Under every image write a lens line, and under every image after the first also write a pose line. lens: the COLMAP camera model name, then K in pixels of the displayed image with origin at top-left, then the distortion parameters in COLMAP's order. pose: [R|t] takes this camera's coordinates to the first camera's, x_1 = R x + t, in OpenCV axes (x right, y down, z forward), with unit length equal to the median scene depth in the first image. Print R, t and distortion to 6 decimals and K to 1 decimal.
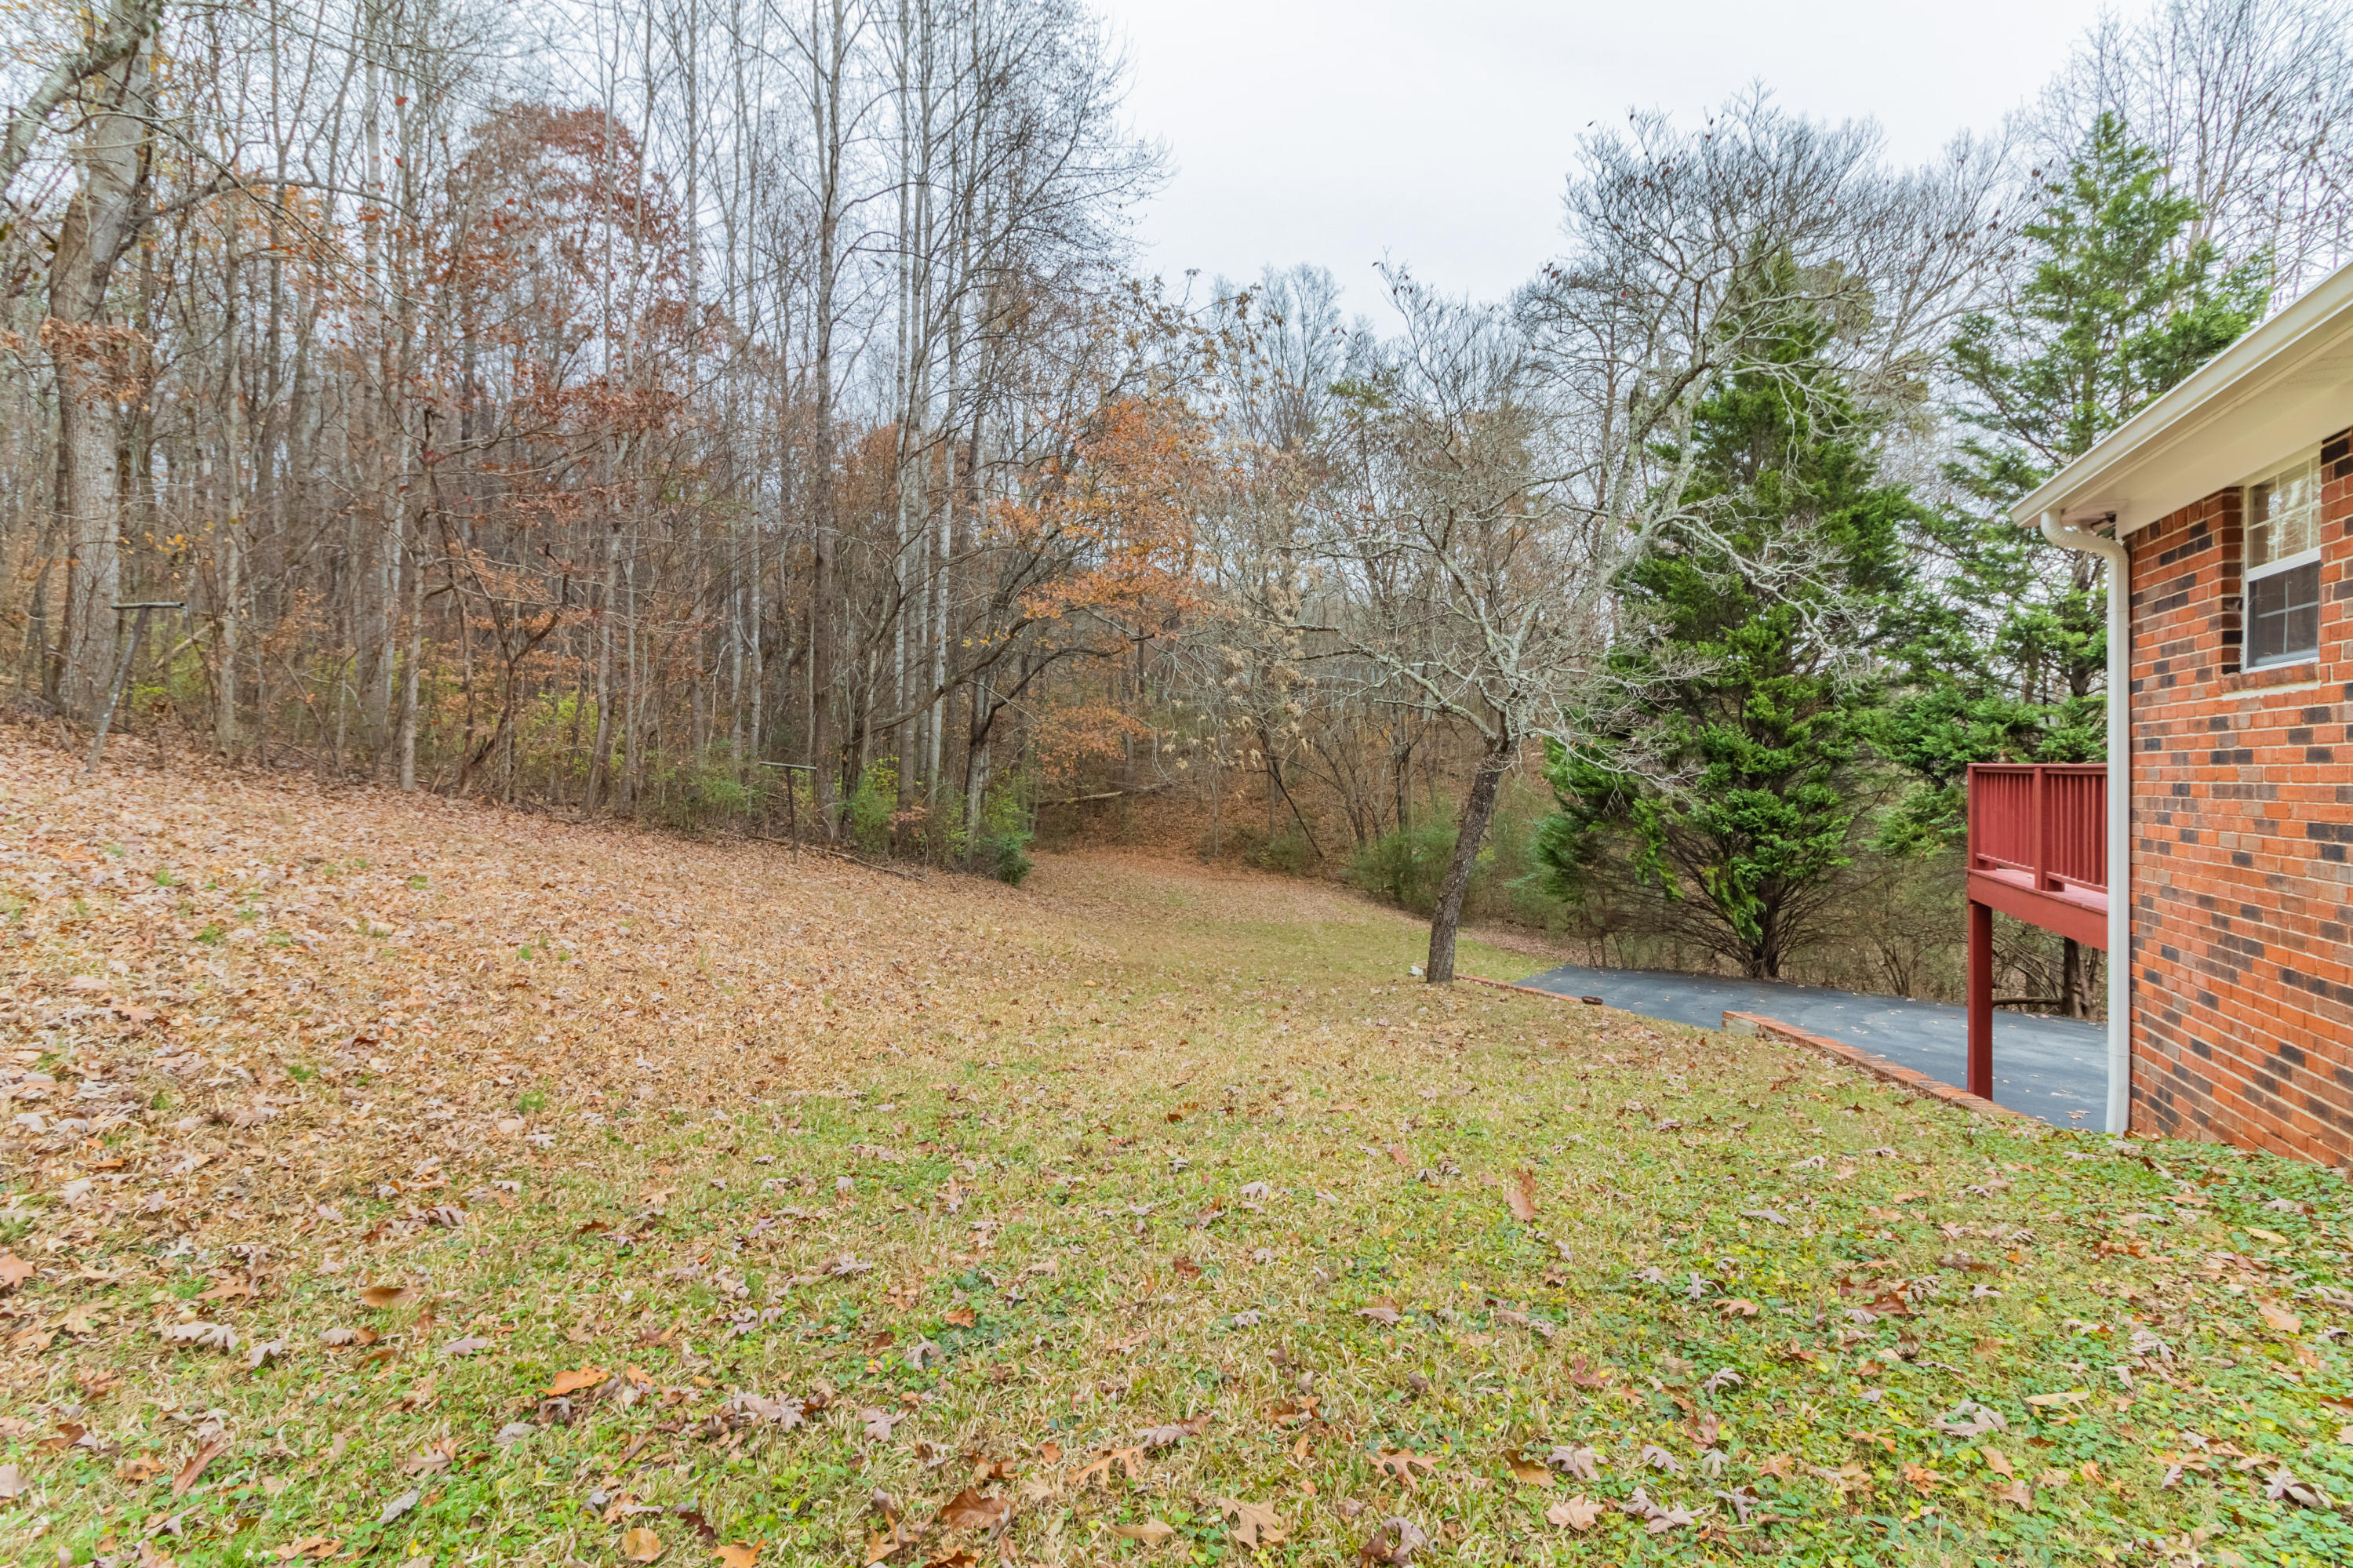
lens RADIAL K [[1091.7, 0, 1176.0], [0, 1091.7, 771.0], [0, 0, 1]] dist [0.002251, 0.000872]
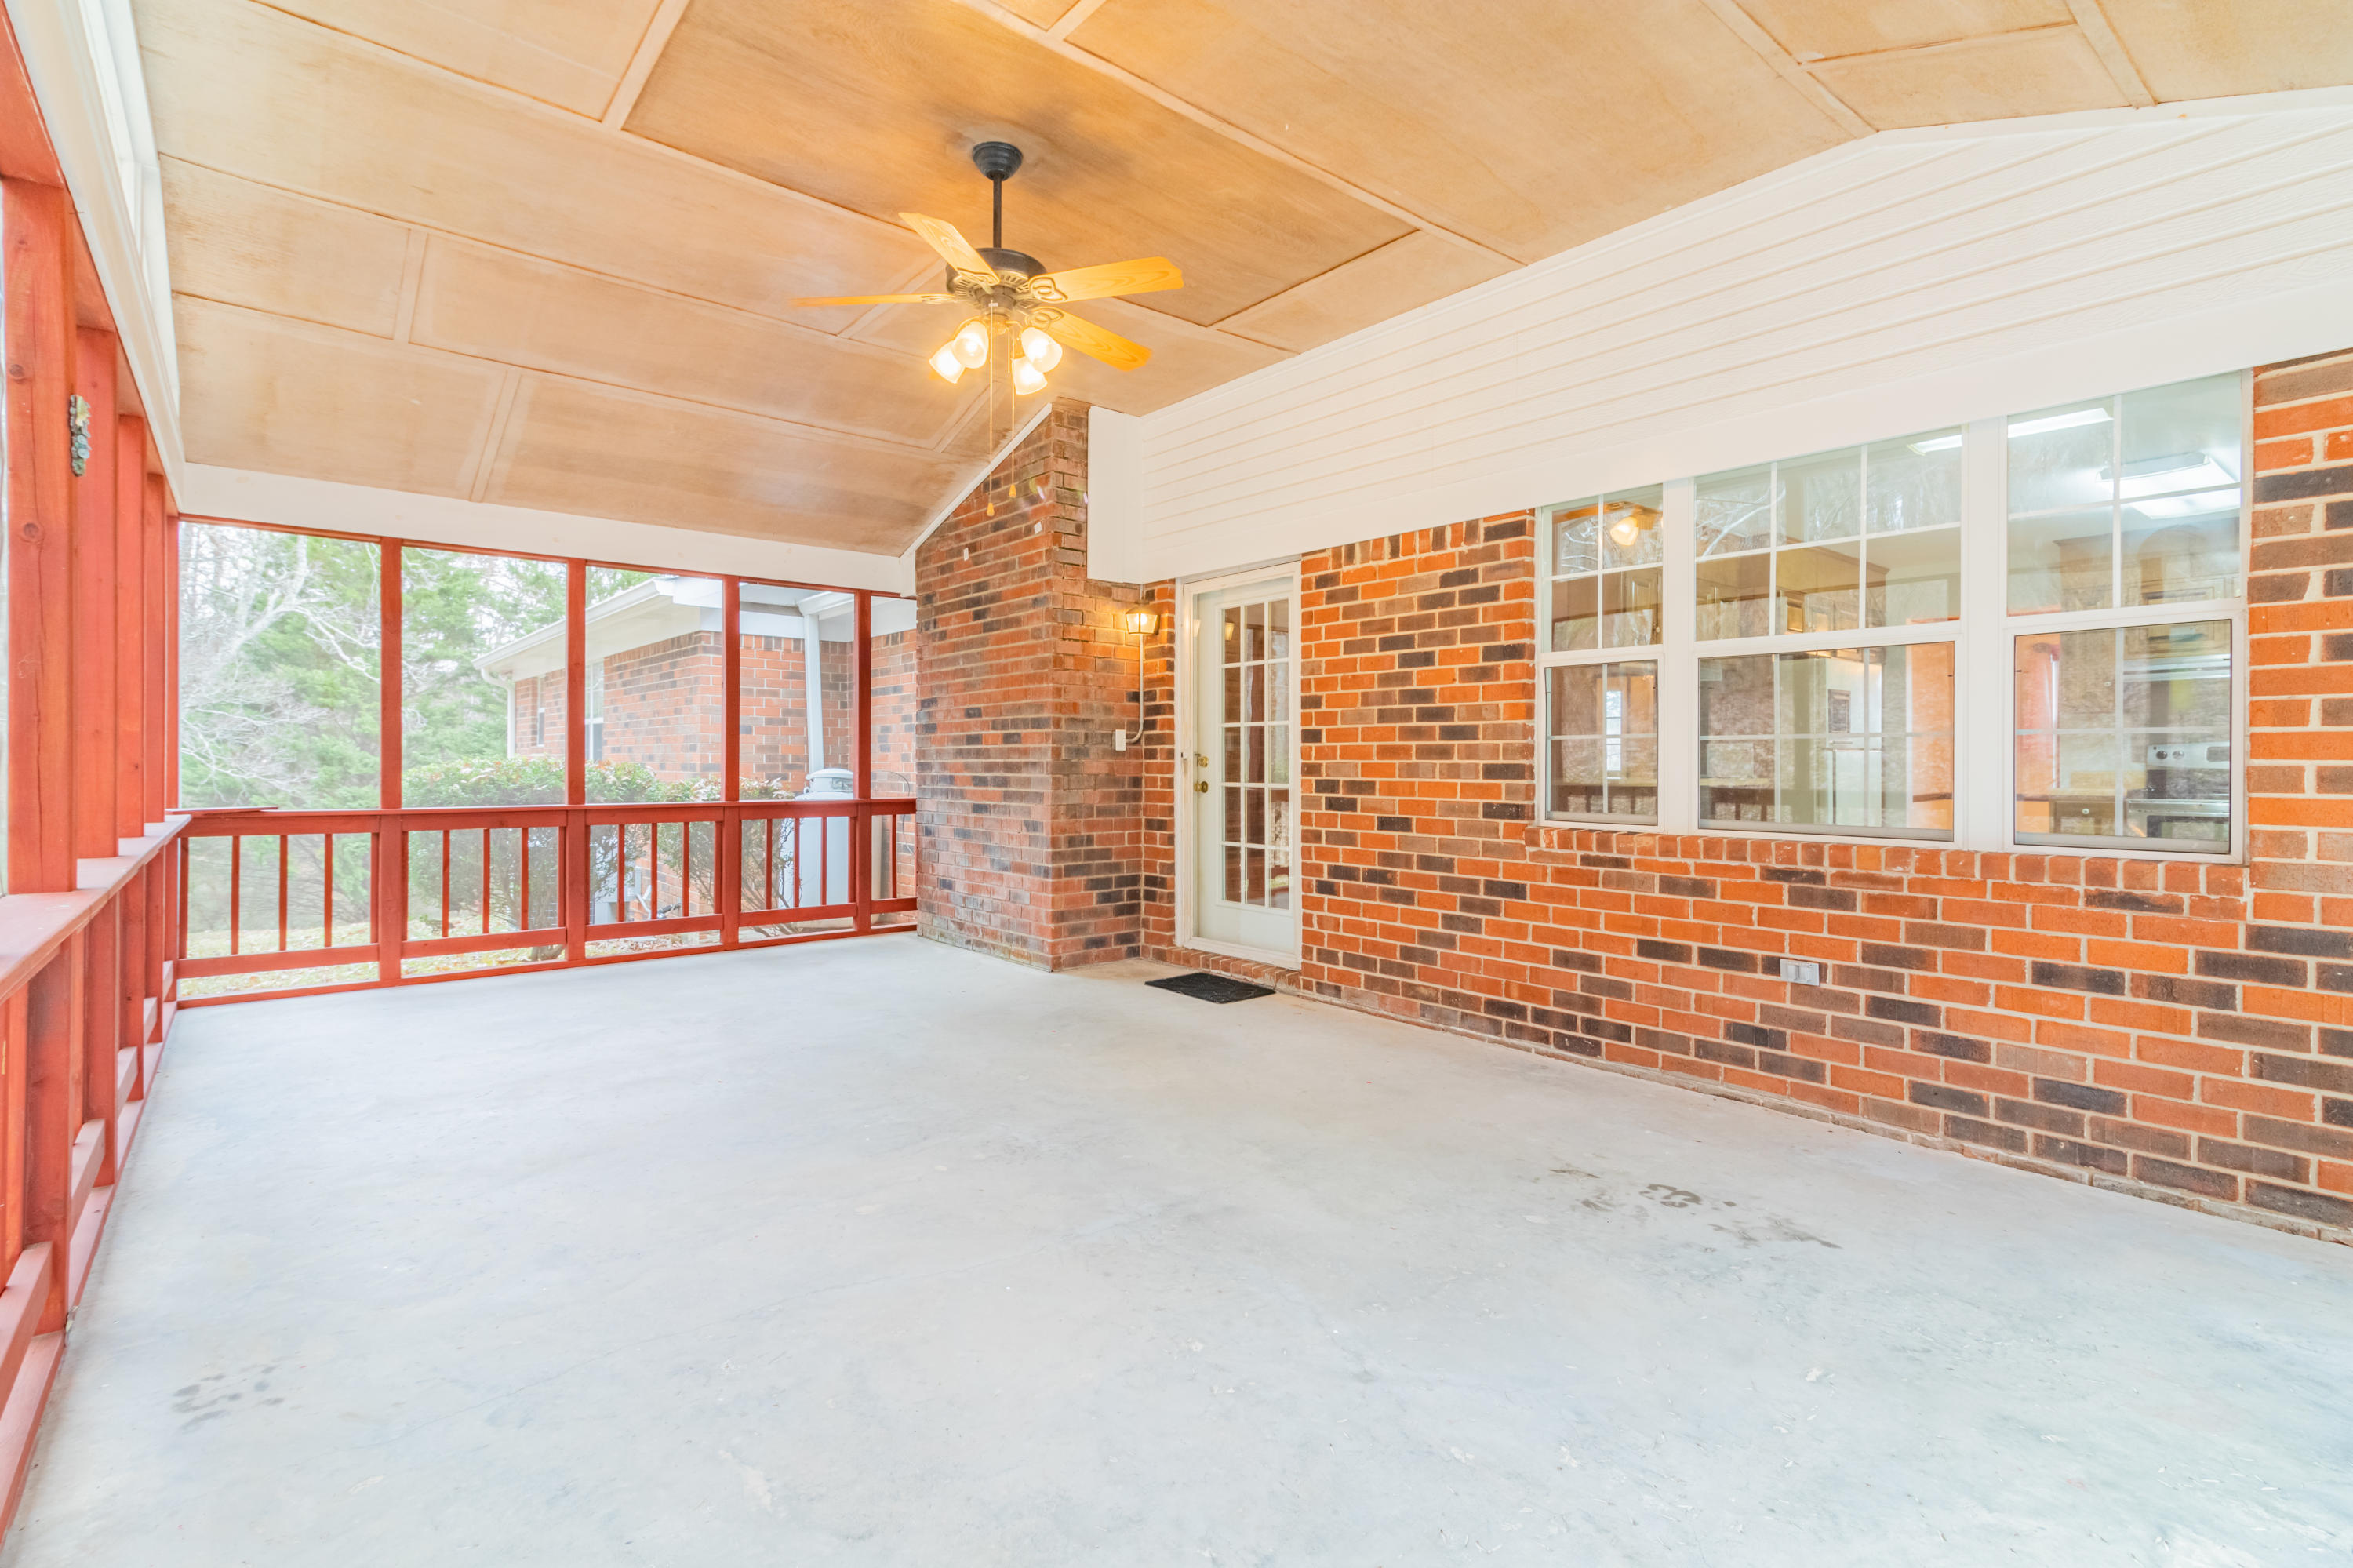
lens RADIAL K [[1091.7, 0, 1159.1], [0, 1091.7, 765.8], [0, 0, 1]] dist [0.002251, 0.000872]
pose [[0.451269, -0.001693, 0.892386, -0.224392], [-0.002823, 0.999990, 0.003325, -0.015364], [-0.892384, -0.004019, 0.451260, -0.475961]]
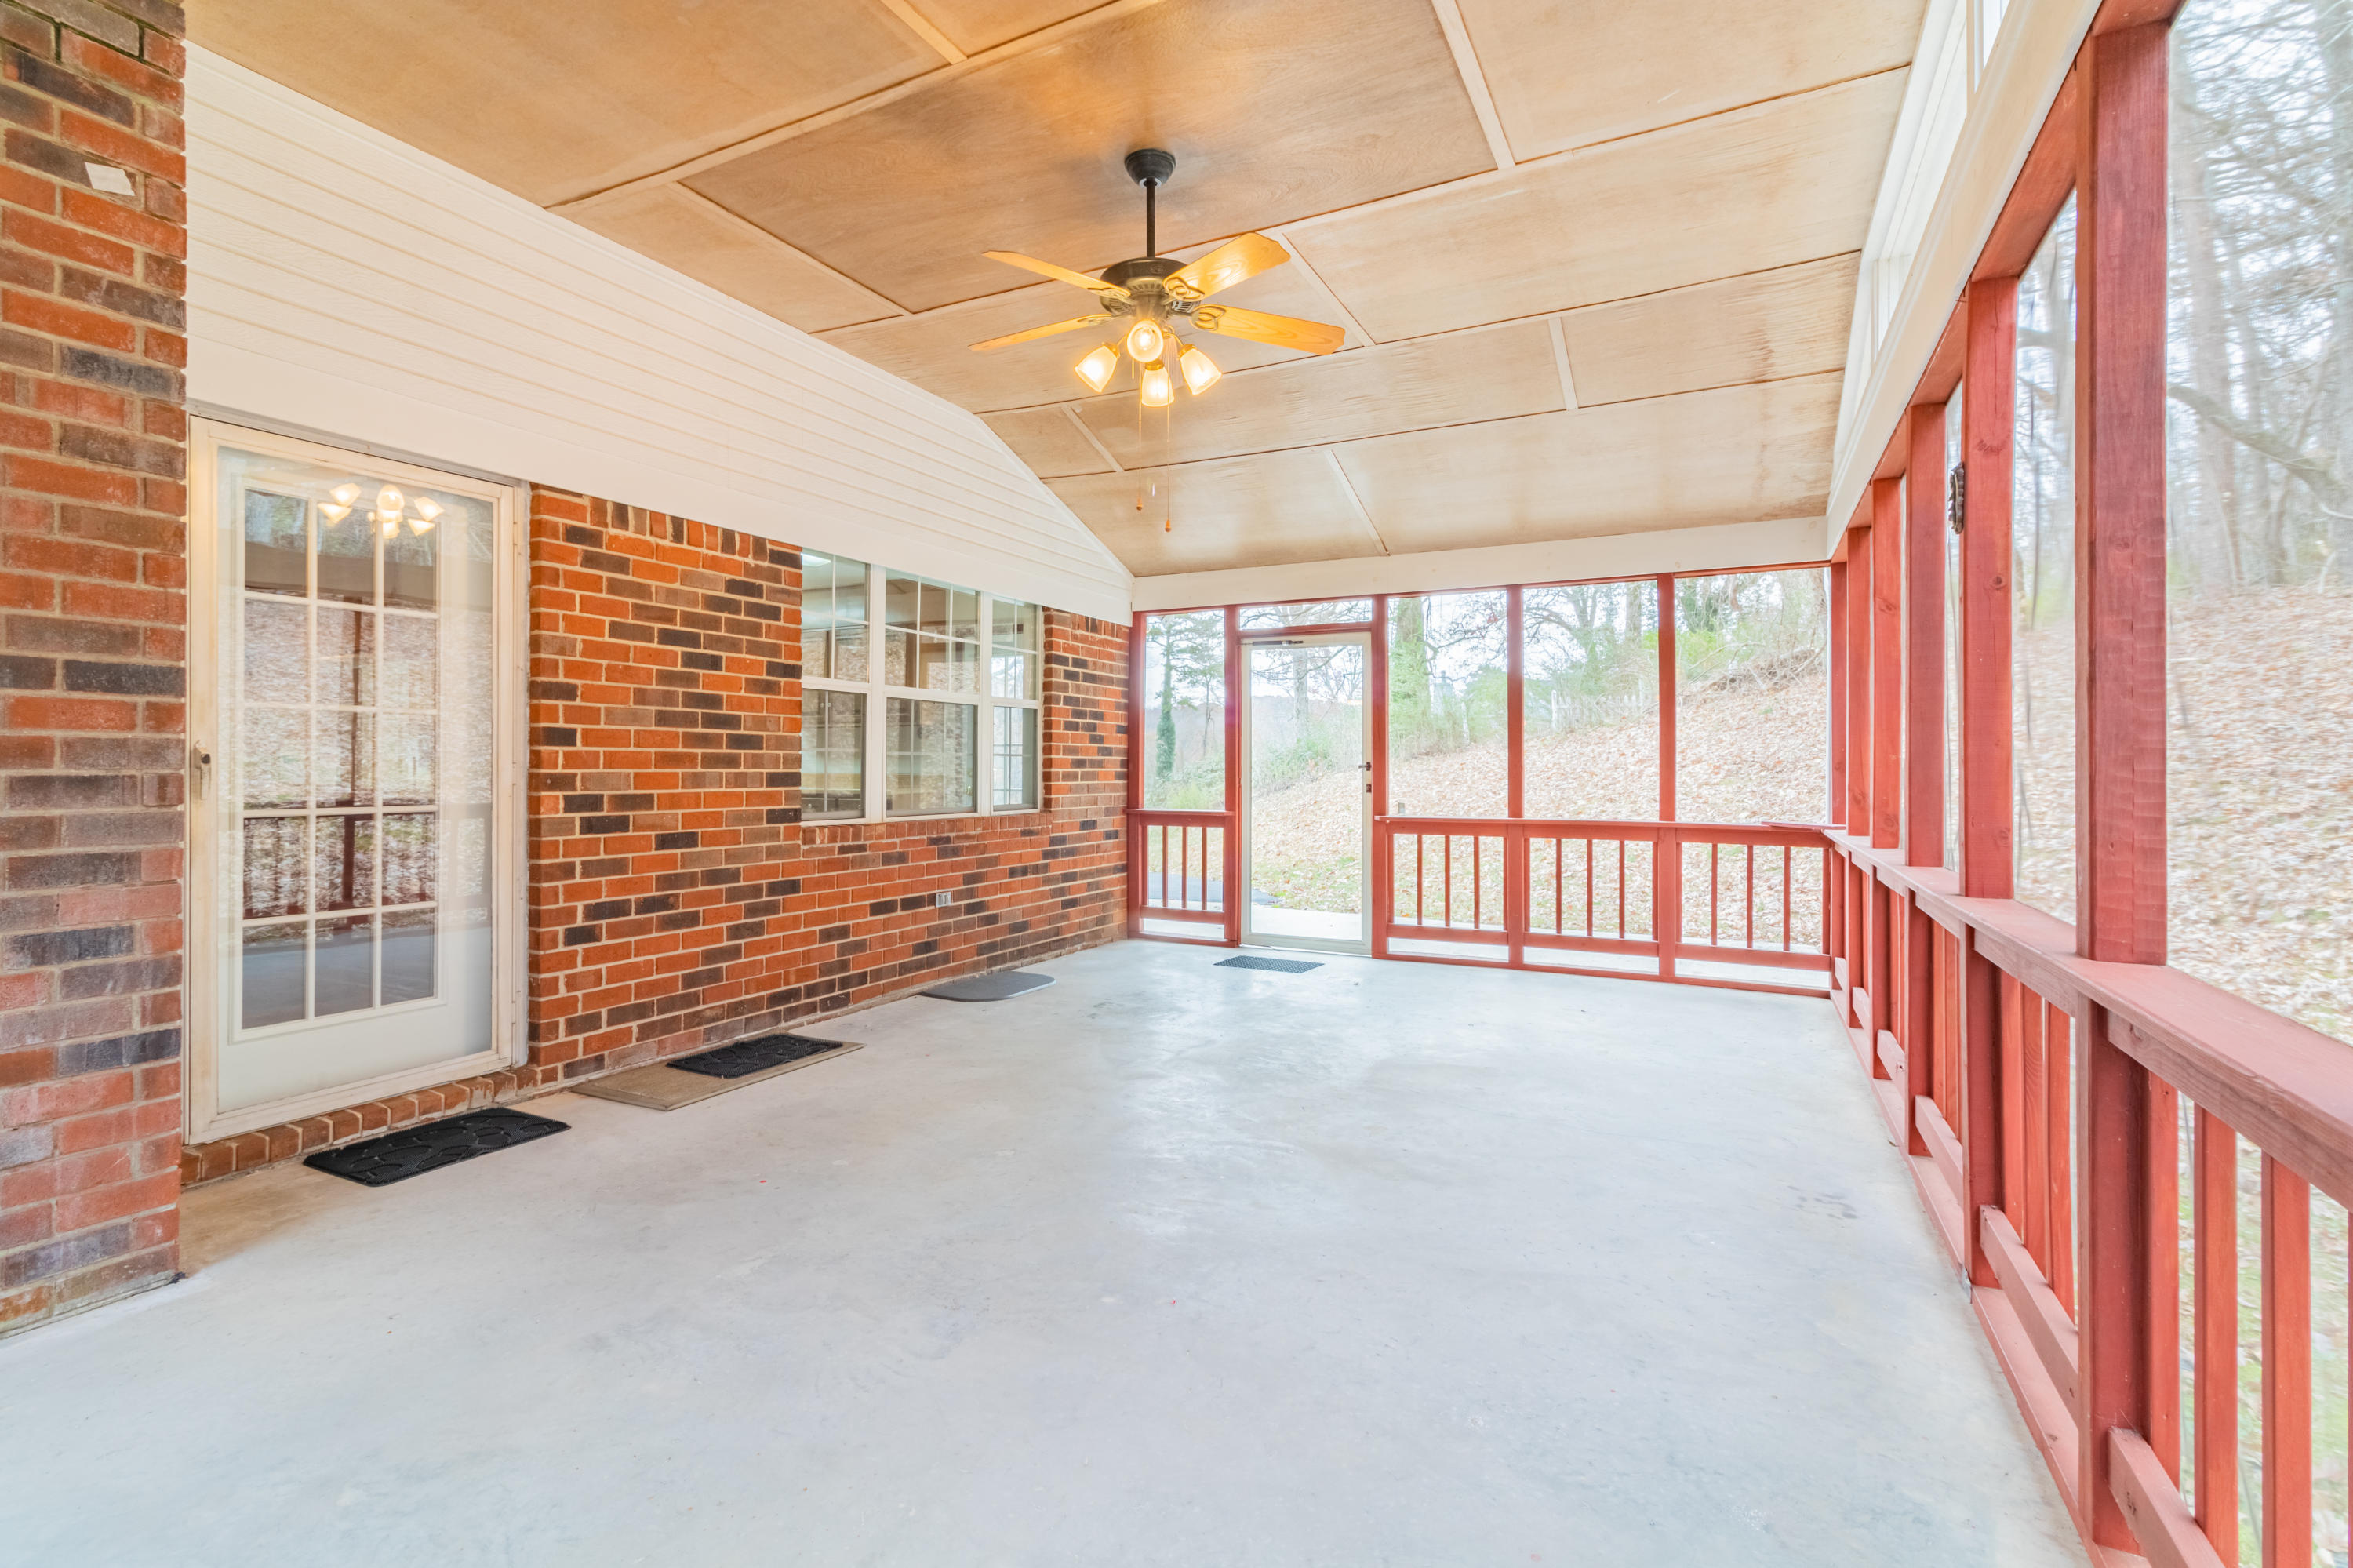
lens RADIAL K [[1091.7, 0, 1162.2], [0, 1091.7, 770.3], [0, 0, 1]] dist [0.002251, 0.000872]
pose [[-0.997782, -0.003428, 0.066472, 0.358494], [-0.003226, 0.999990, 0.003138, -0.021508], [-0.066482, 0.002916, -0.997783, 0.749200]]
